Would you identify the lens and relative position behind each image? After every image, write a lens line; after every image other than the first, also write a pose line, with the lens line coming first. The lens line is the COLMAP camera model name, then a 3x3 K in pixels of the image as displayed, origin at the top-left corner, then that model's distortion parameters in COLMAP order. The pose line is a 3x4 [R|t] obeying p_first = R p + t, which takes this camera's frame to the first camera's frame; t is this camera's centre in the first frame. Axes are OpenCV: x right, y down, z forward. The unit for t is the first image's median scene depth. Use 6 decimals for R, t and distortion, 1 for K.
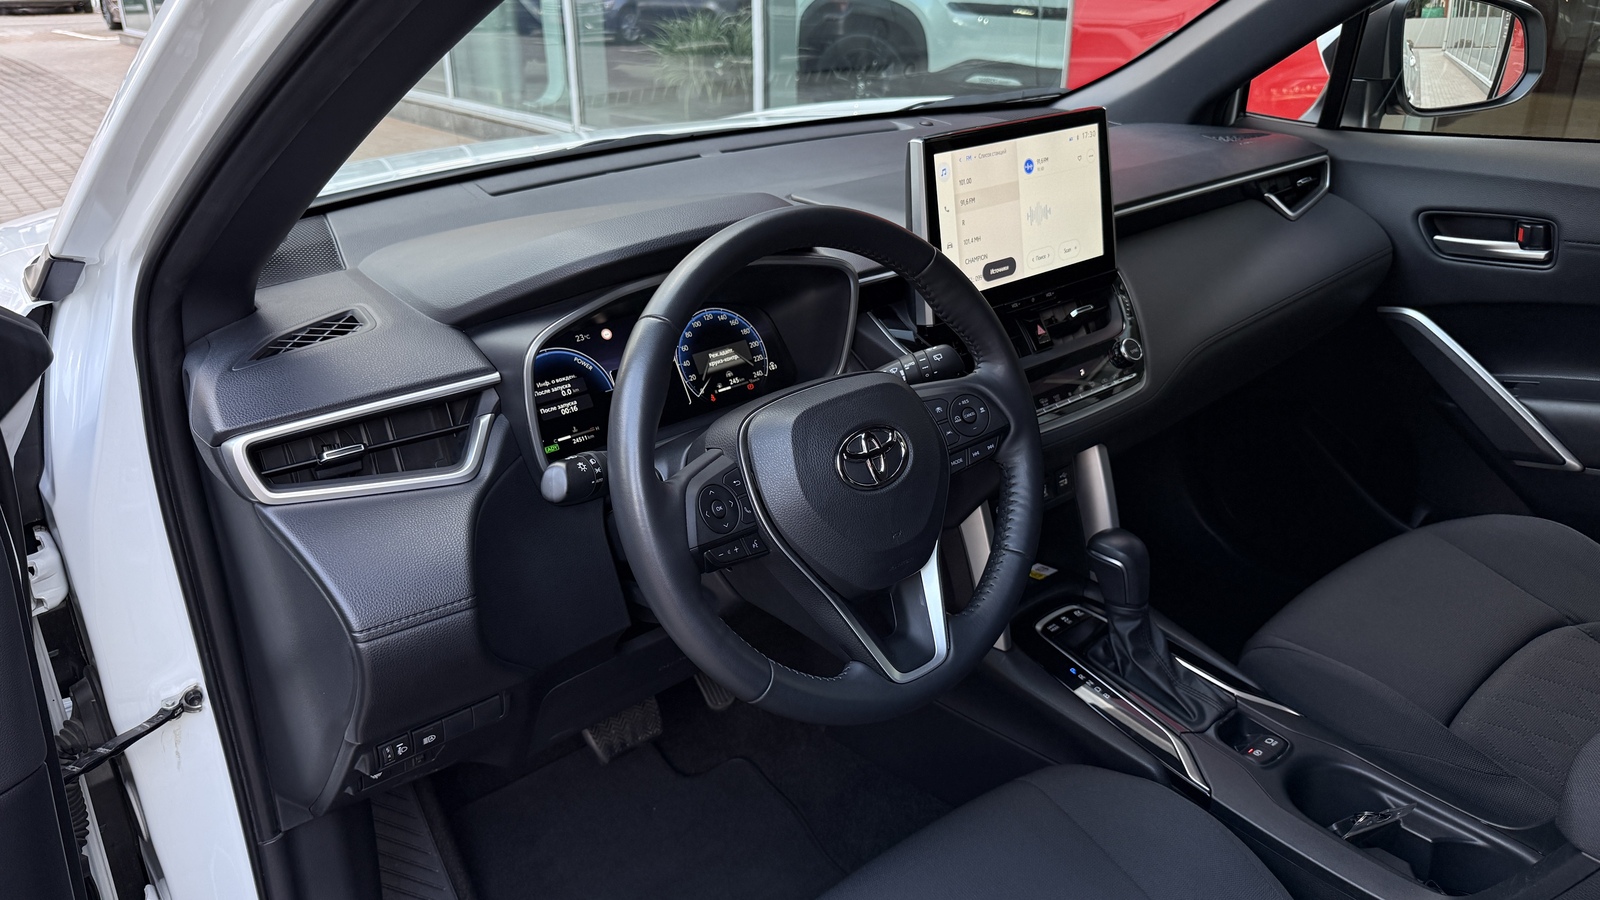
lens RADIAL K [[1108.5, 0, 834.4], [0, 1108.5, 454.3], [0, 0, 1]] dist [0.060501, -0.068851]
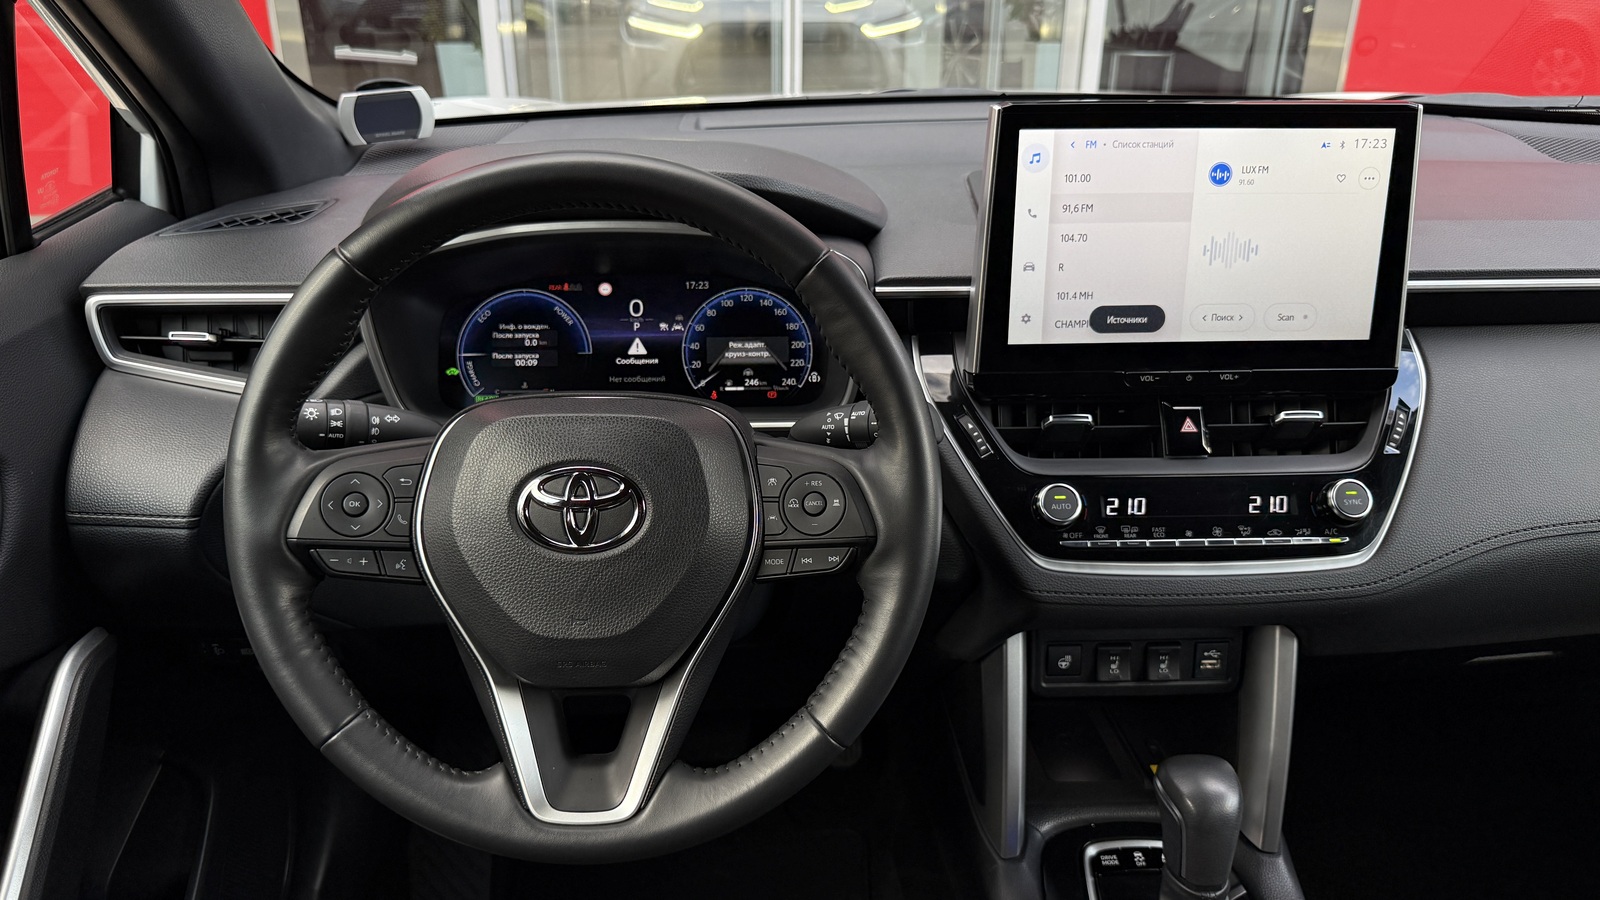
lens RADIAL K [[1108.5, 0, 813.8], [0, 1108.5, 443.4], [0, 0, 1]] dist [0.060501, -0.068851]
pose [[0.805313, 0.273921, -0.525774, 0.375941], [-0.273900, 0.958441, 0.079809, -0.099565], [0.525785, 0.079738, 0.846872, 0.350877]]
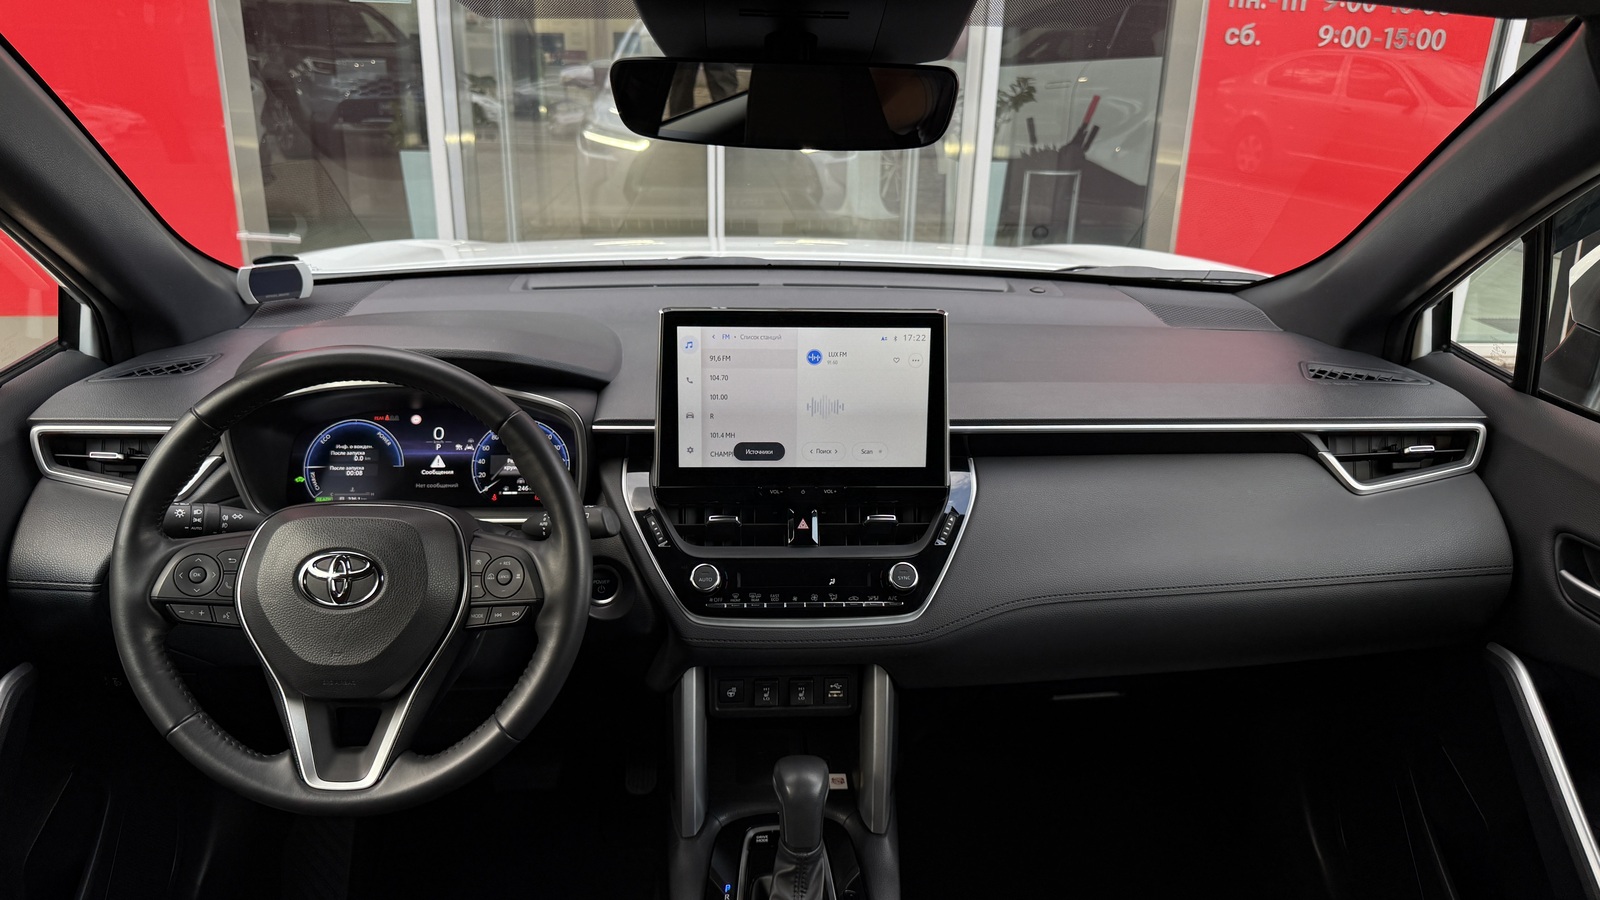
lens RADIAL K [[1108.5, 0, 831.5], [0, 1108.5, 446.0], [0, 0, 1]] dist [0.060501, -0.068851]
pose [[0.814512, 0.248539, -0.524212, 0.723430], [-0.285326, 0.958367, 0.011045, -0.204983], [0.505133, 0.140576, 0.851516, 0.210346]]
